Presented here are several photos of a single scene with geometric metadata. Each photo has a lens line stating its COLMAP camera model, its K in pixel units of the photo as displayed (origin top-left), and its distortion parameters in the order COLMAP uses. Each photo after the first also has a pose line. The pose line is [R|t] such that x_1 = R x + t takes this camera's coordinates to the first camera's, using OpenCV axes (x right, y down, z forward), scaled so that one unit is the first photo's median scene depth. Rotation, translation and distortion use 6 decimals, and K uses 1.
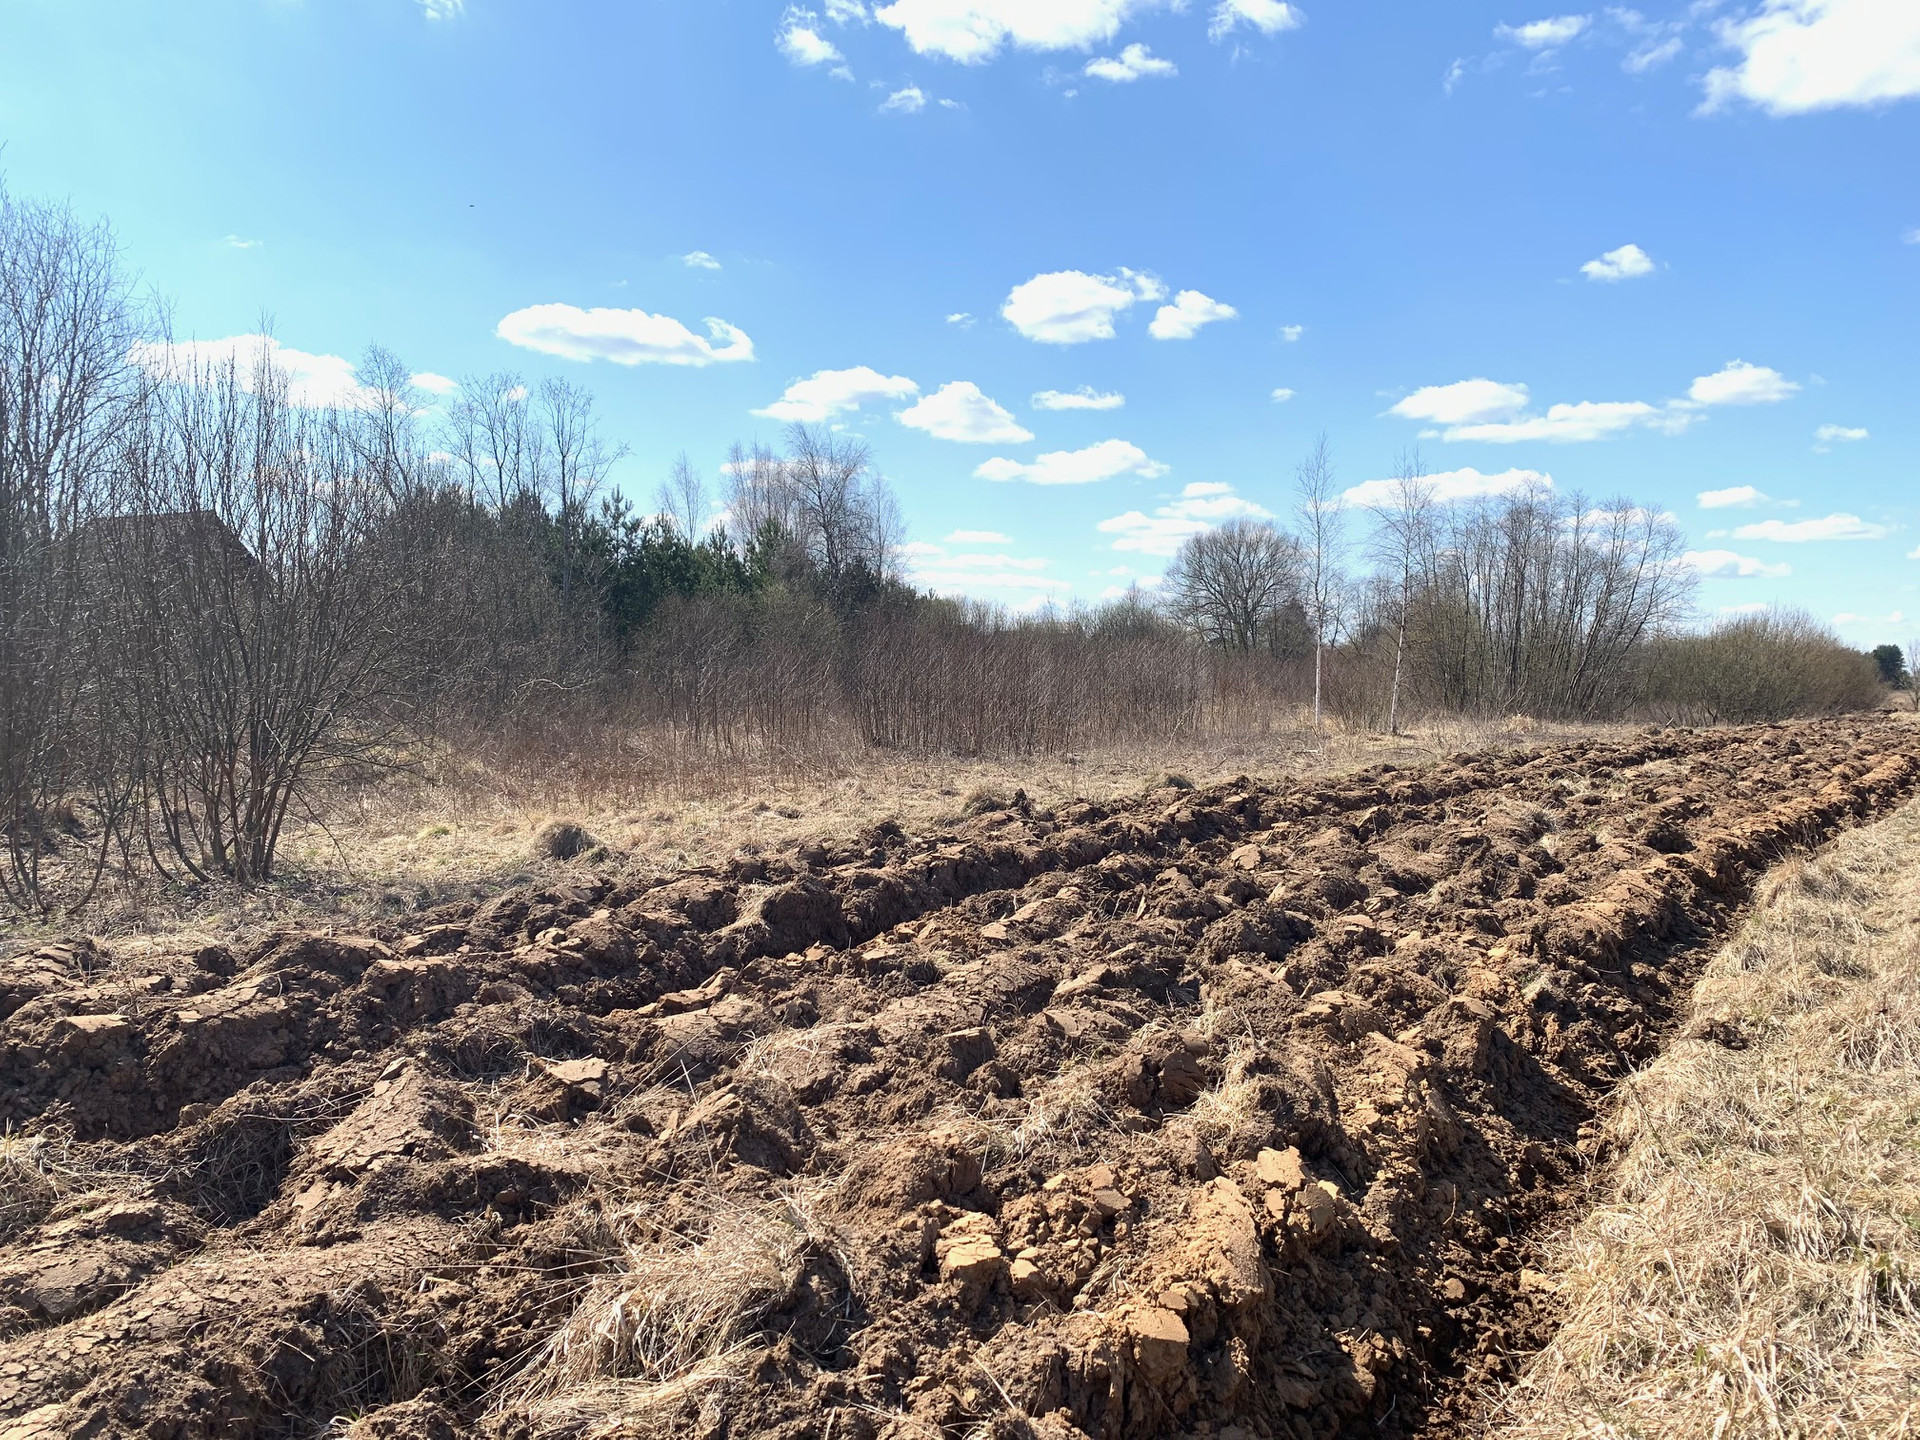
lens RADIAL K [[1454.7, 0, 964.9], [0, 1454.7, 695.2], [0, 0, 1]] dist [0.007874, -0.010670]
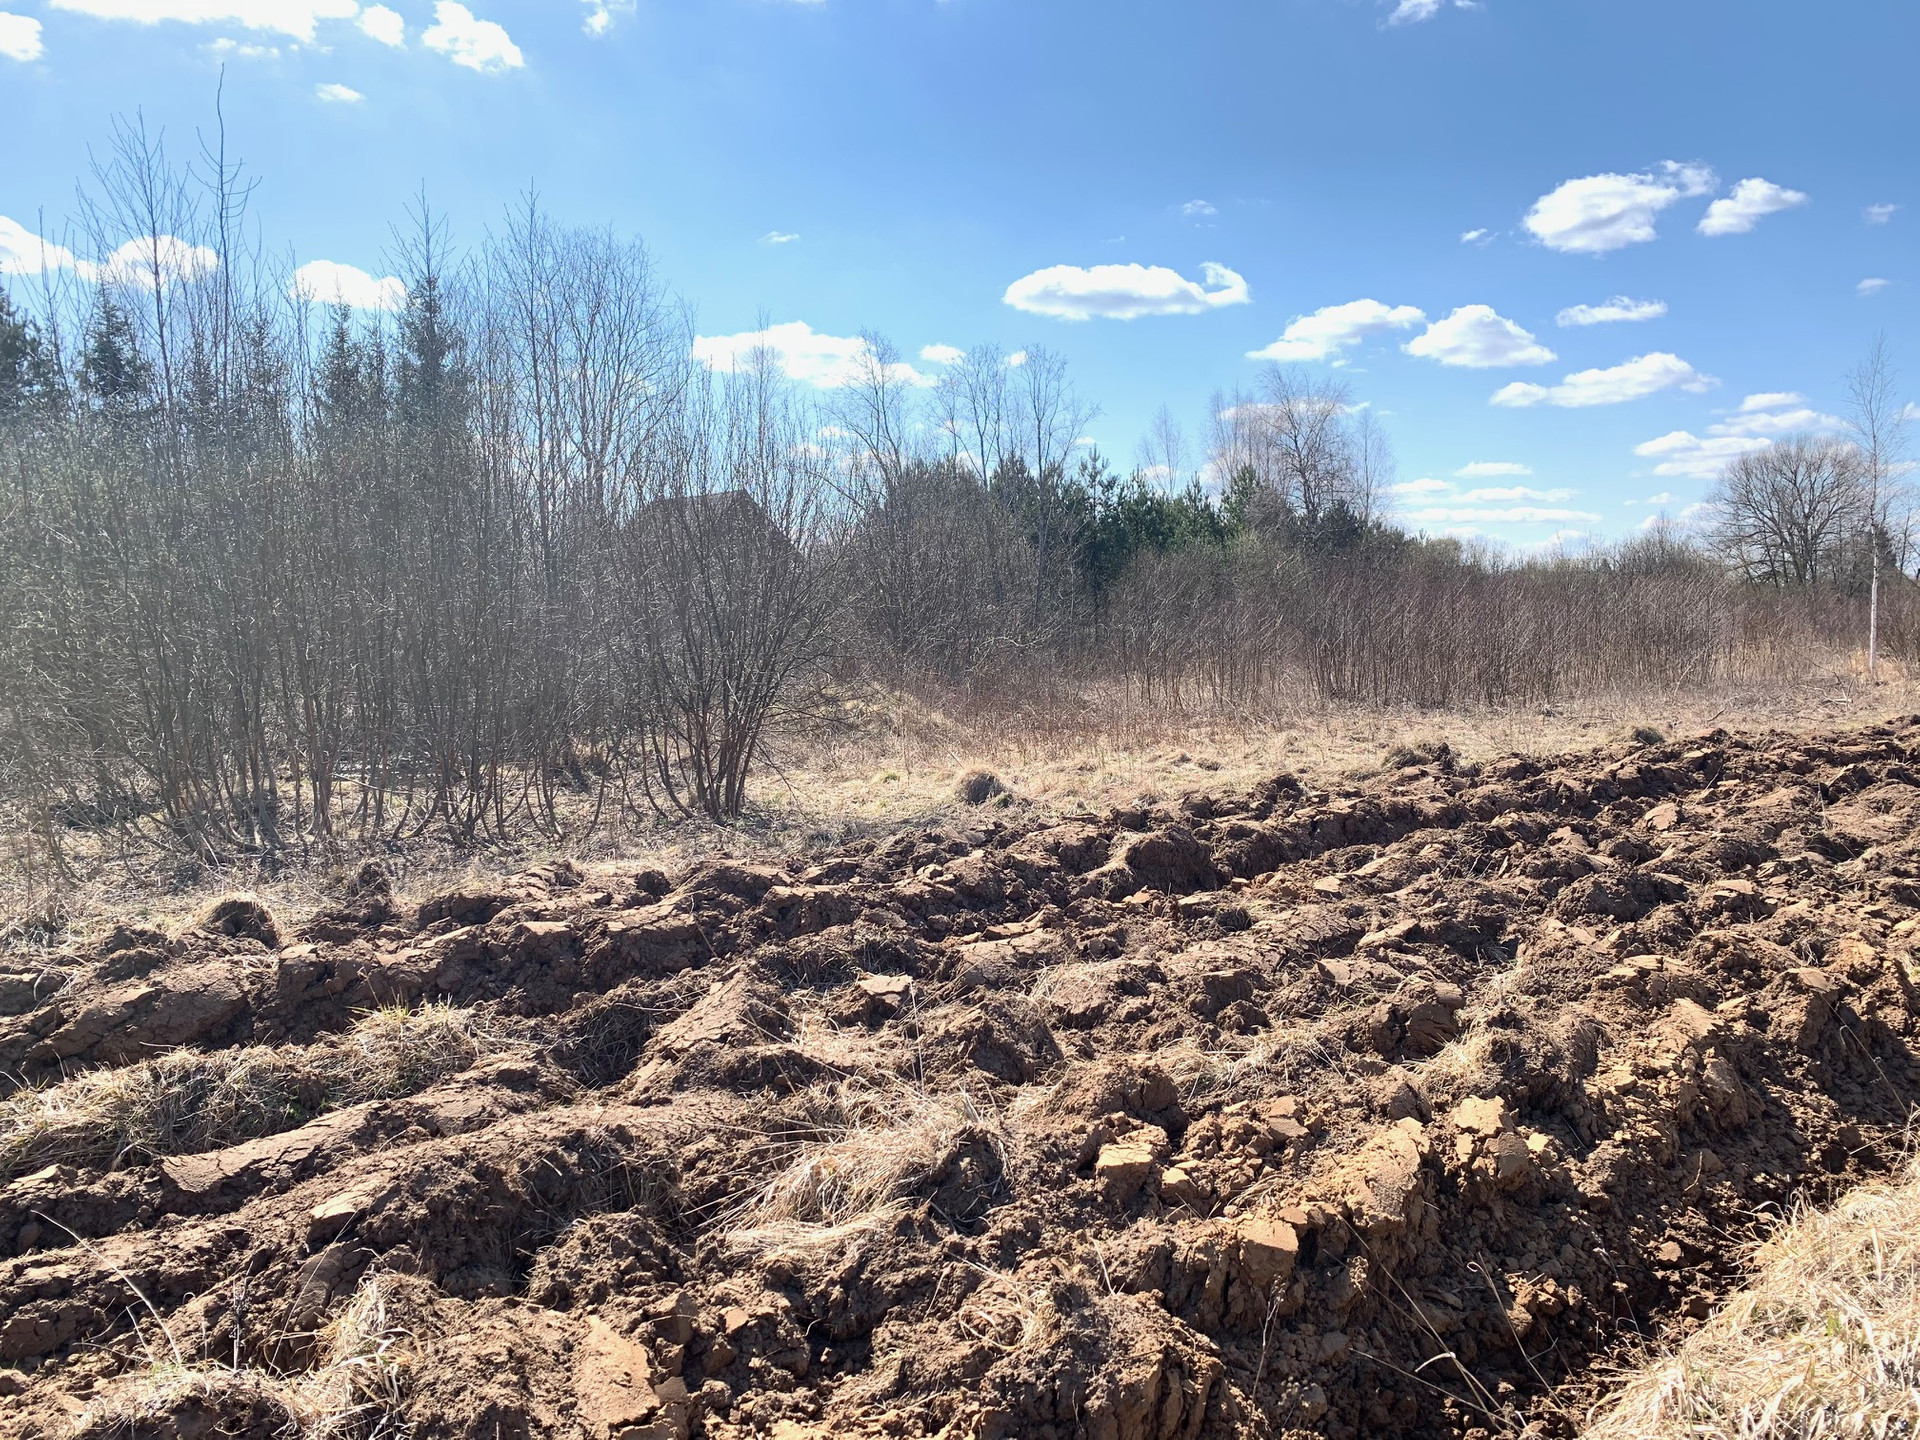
lens RADIAL K [[1437.4, 0, 974.4], [0, 1437.4, 716.3], [0, 0, 1]] dist [0.009345, -0.000224]
pose [[0.949299, -0.000428, -0.314375, 0.179621], [0.015559, 0.998837, 0.045625, -0.008319], [0.313990, -0.048203, 0.948202, -0.057949]]
